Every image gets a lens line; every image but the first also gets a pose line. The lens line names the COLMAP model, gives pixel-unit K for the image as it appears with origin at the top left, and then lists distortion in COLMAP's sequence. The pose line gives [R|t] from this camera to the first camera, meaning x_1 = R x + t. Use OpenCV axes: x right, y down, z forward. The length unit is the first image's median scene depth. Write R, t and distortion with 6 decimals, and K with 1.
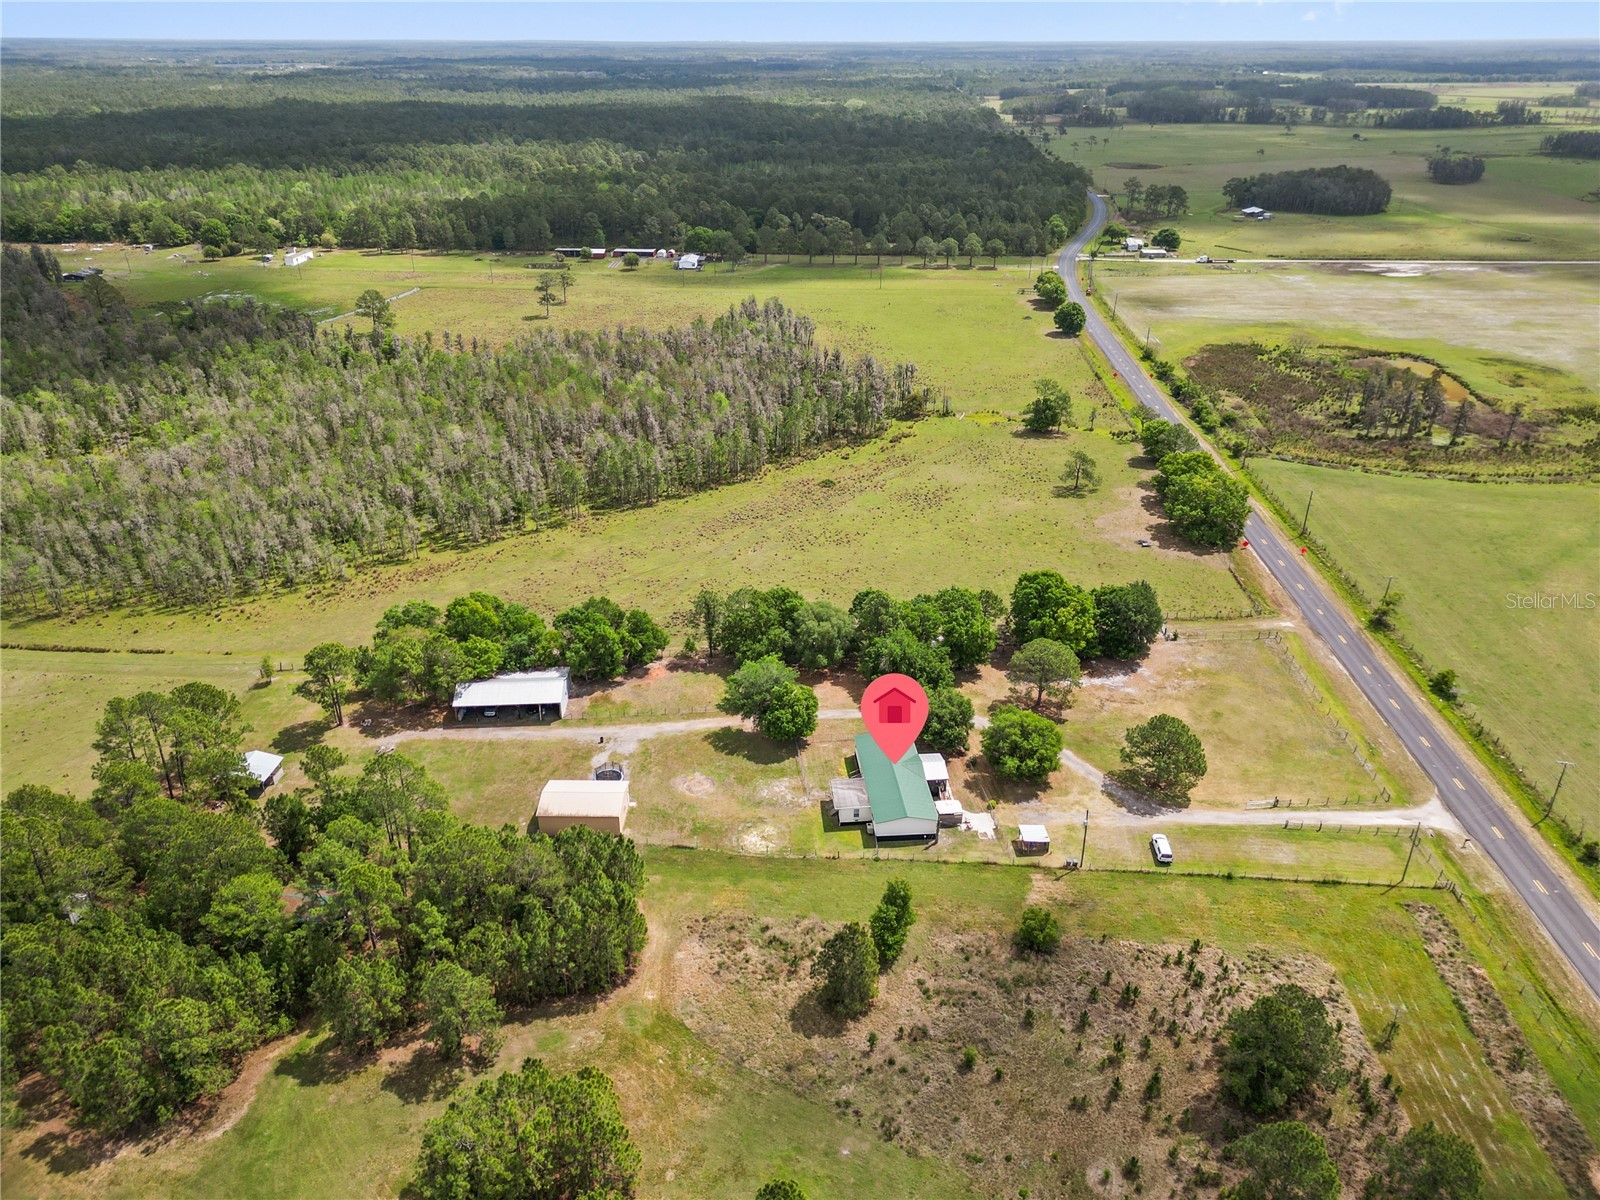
lens RADIAL K [[1113.5, 0, 794.7], [0, 1113.5, 601.2], [0, 0, 1]] dist [0.103996, -0.126556]
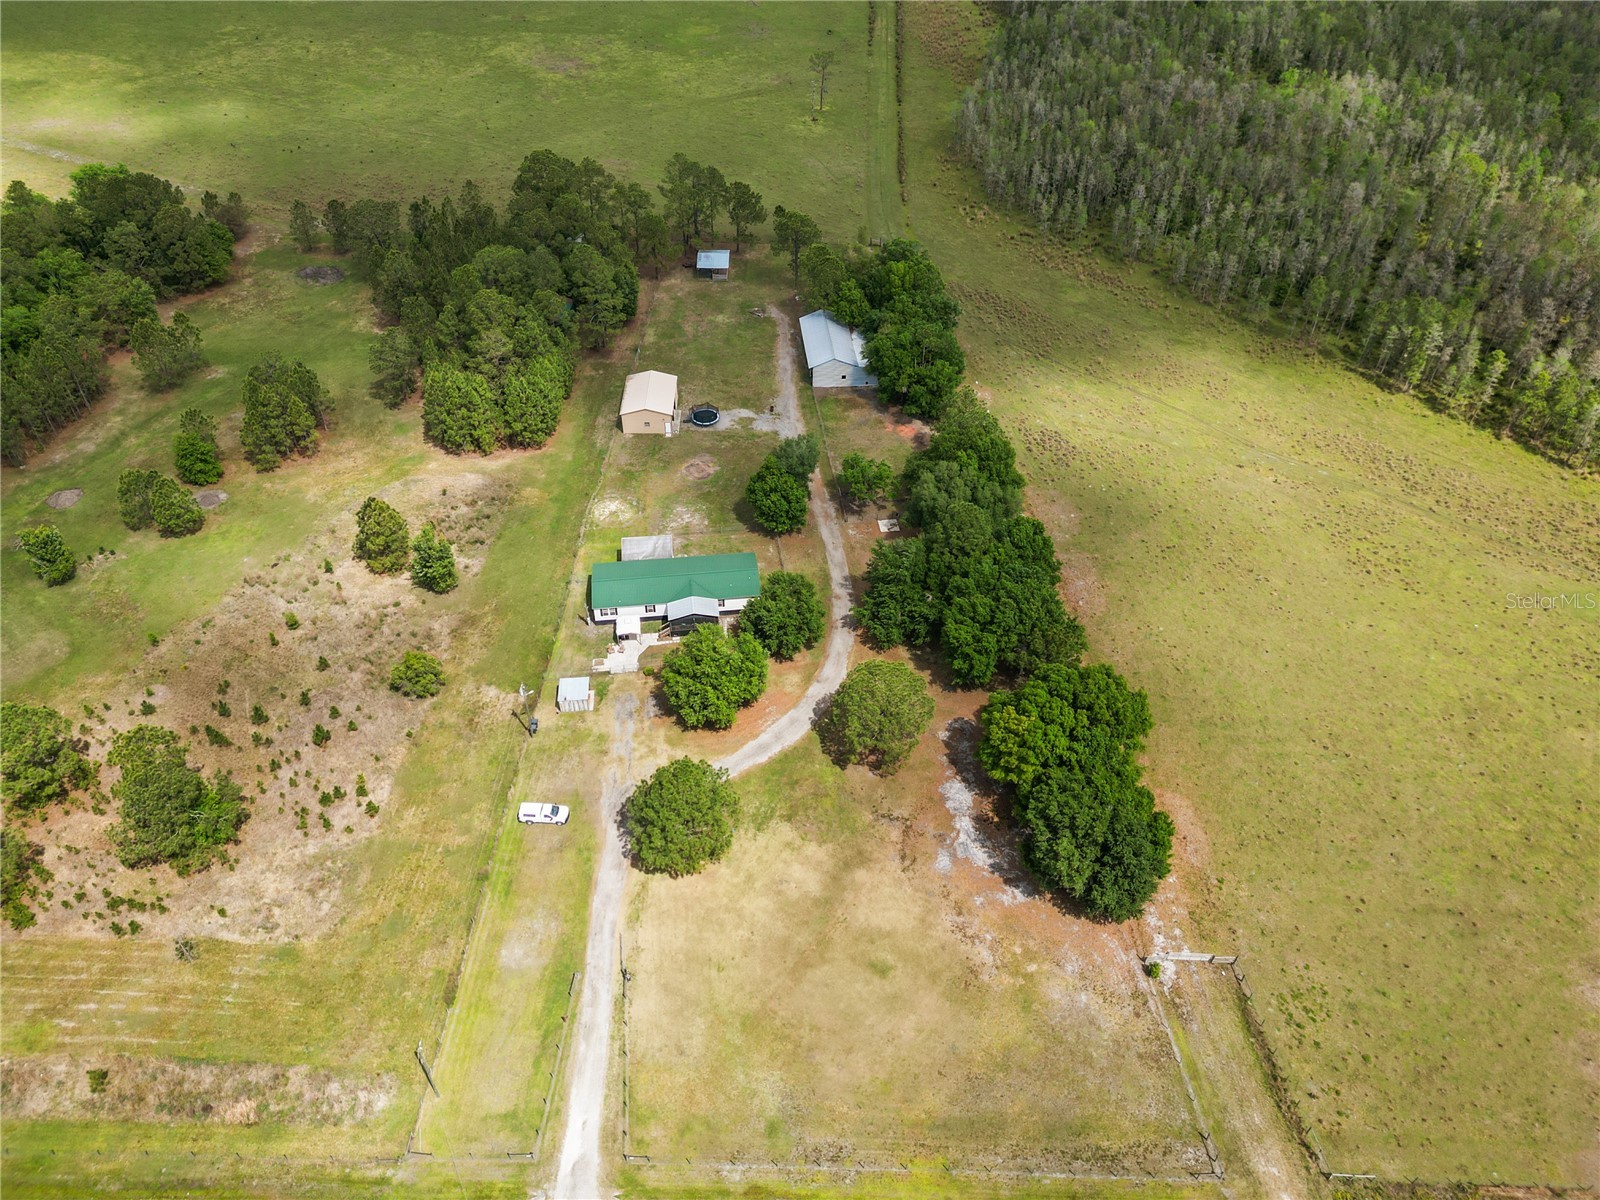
lens RADIAL K [[1113.5, 0, 794.7], [0, 1113.5, 601.2], [0, 0, 1]] dist [0.103996, -0.126556]
pose [[0.035604, 0.668464, -0.742892, 0.841274], [-0.450061, 0.674440, 0.585300, -0.436031], [0.892288, 0.313508, 0.324862, 0.874726]]
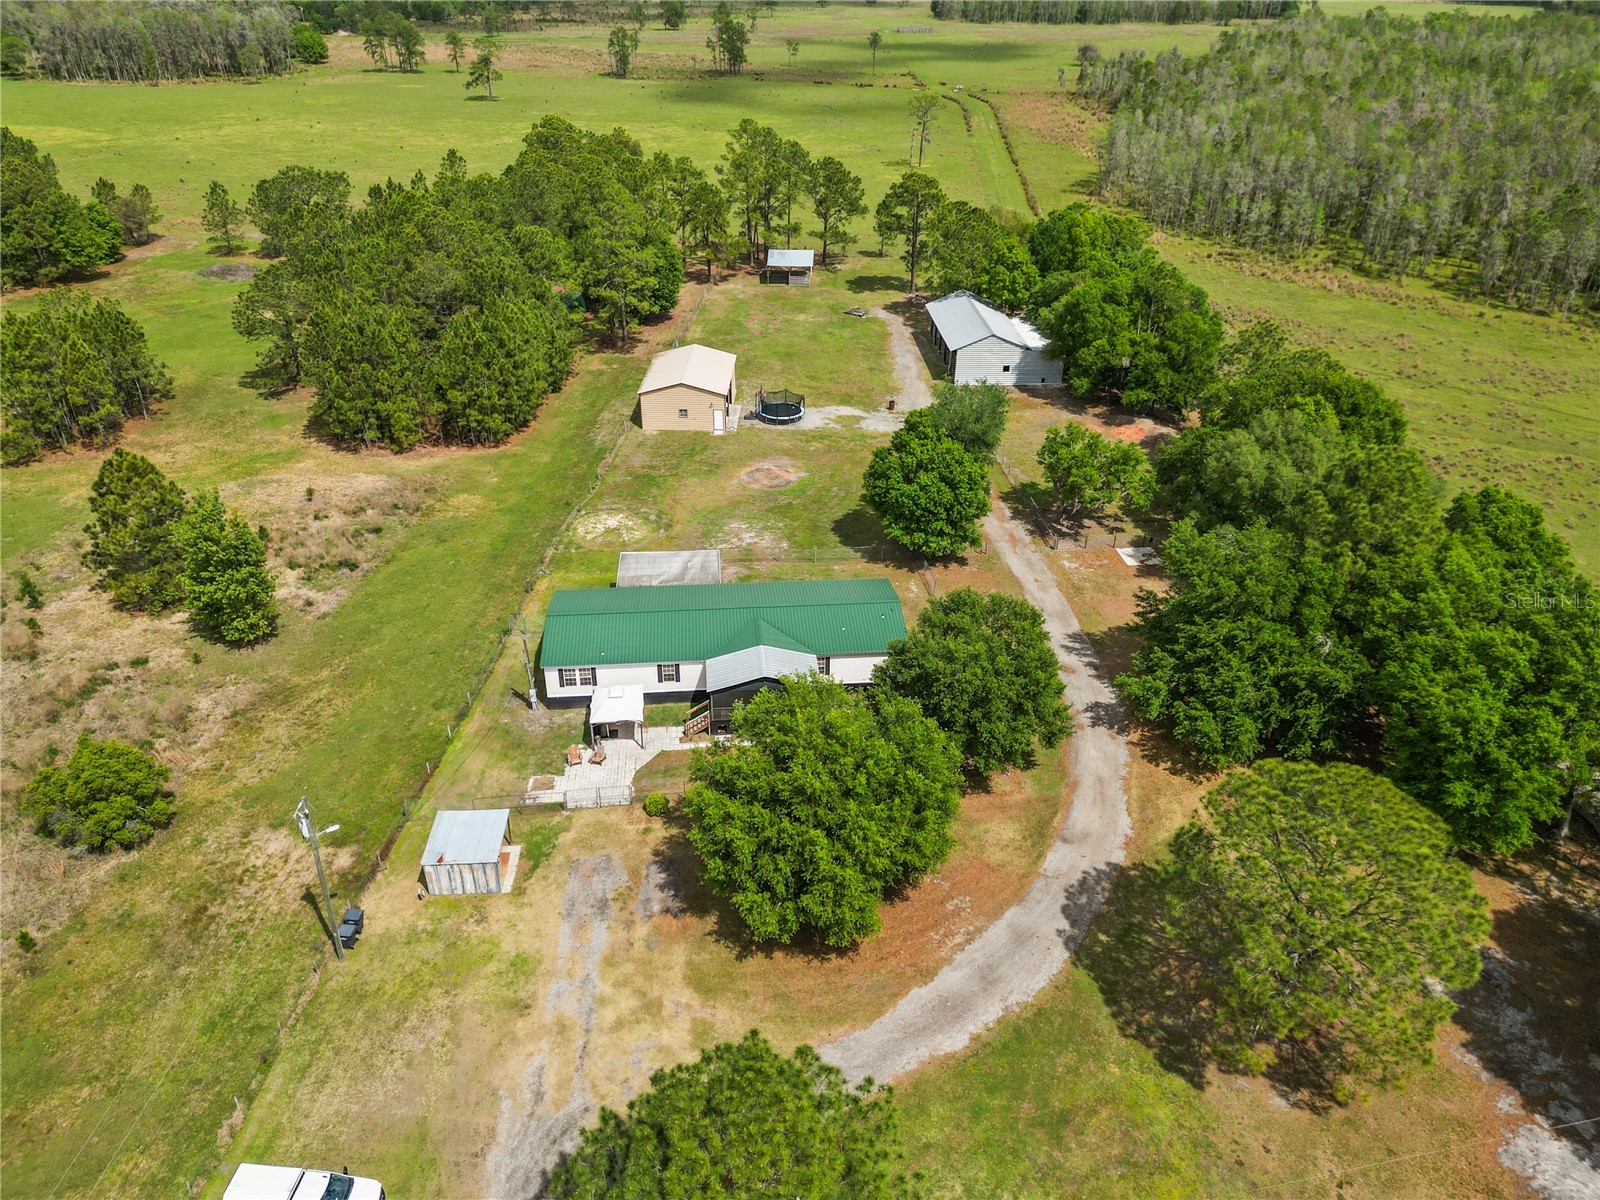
lens RADIAL K [[1113.5, 0, 794.7], [0, 1113.5, 601.2], [0, 0, 1]] dist [0.103996, -0.126556]
pose [[-0.004441, 0.499593, -0.866249, 0.493118], [-0.448692, 0.773165, 0.448209, -0.054133], [0.893675, 0.390669, 0.220730, 1.014348]]
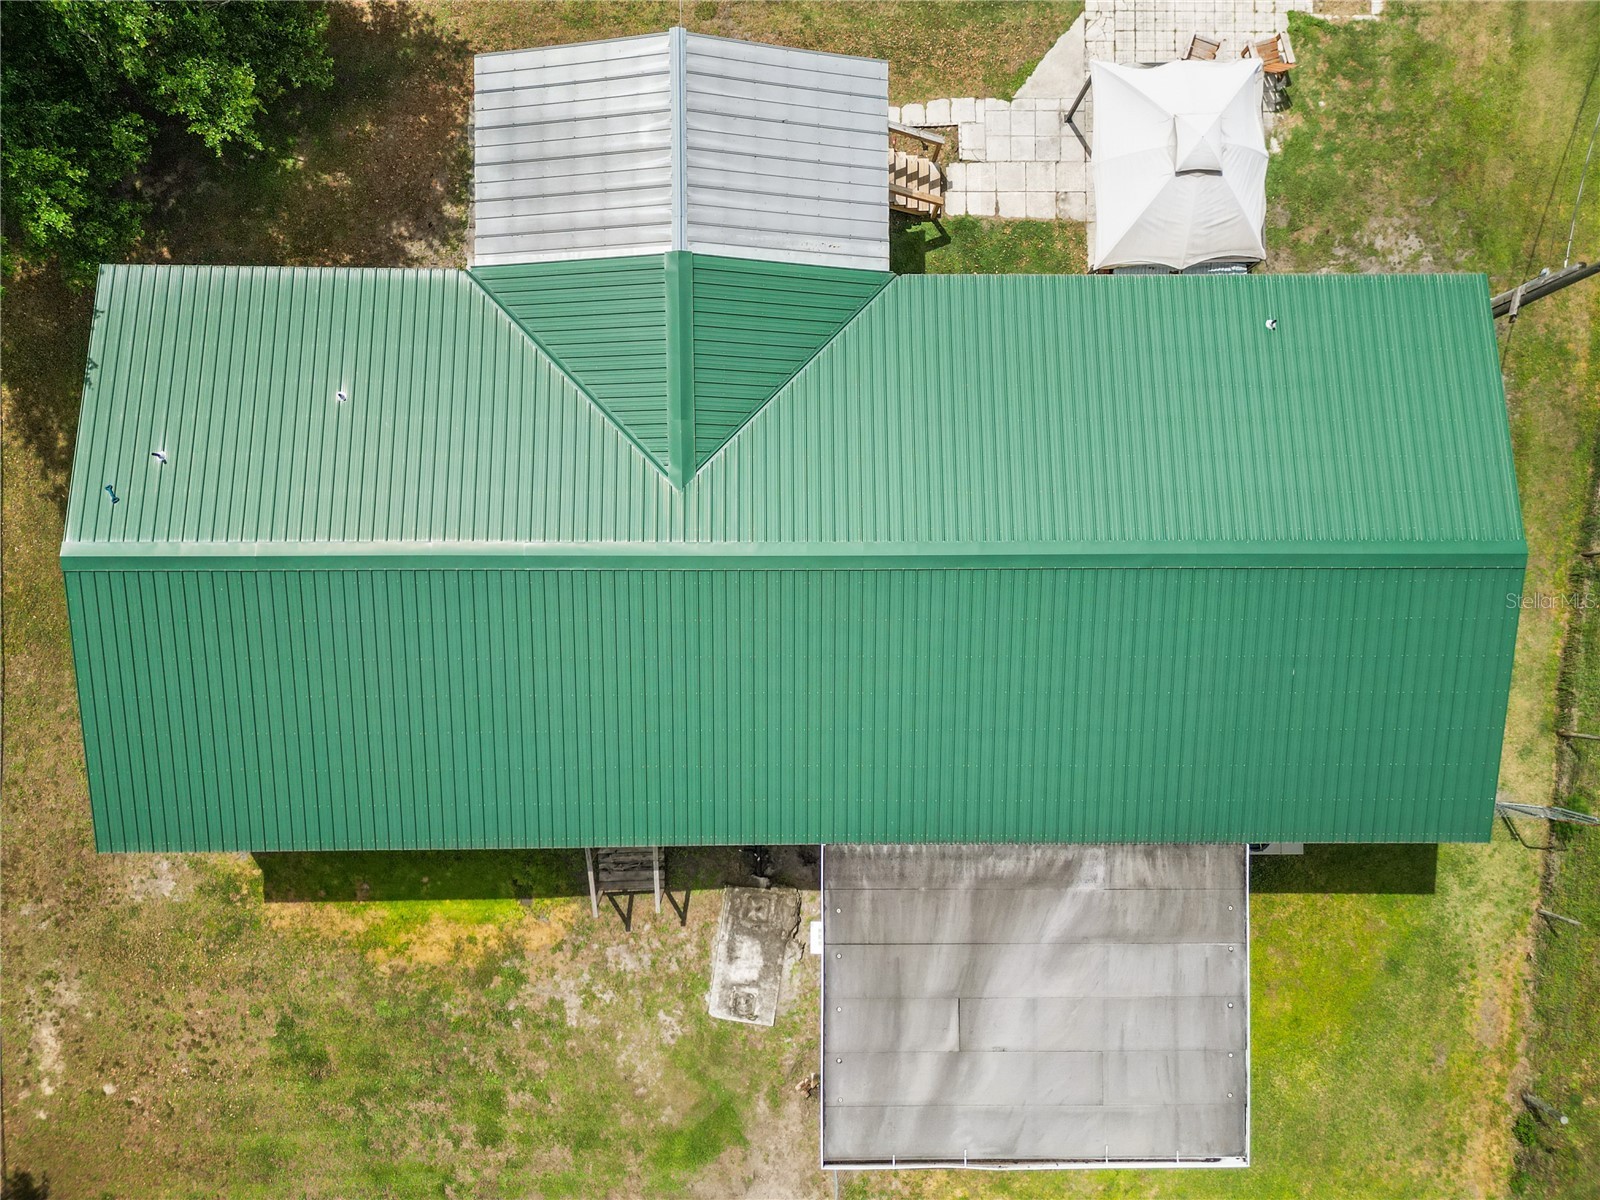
lens RADIAL K [[1115.4, 0, 794.1], [0, 1115.4, 602.7], [0, 0, 1]] dist [0.058568, -0.044433]
pose [[0.082470, -0.996592, 0.001909, 0.093252], [0.415583, 0.036131, 0.908837, 0.062900], [-0.905809, -0.074159, 0.417146, 1.045489]]
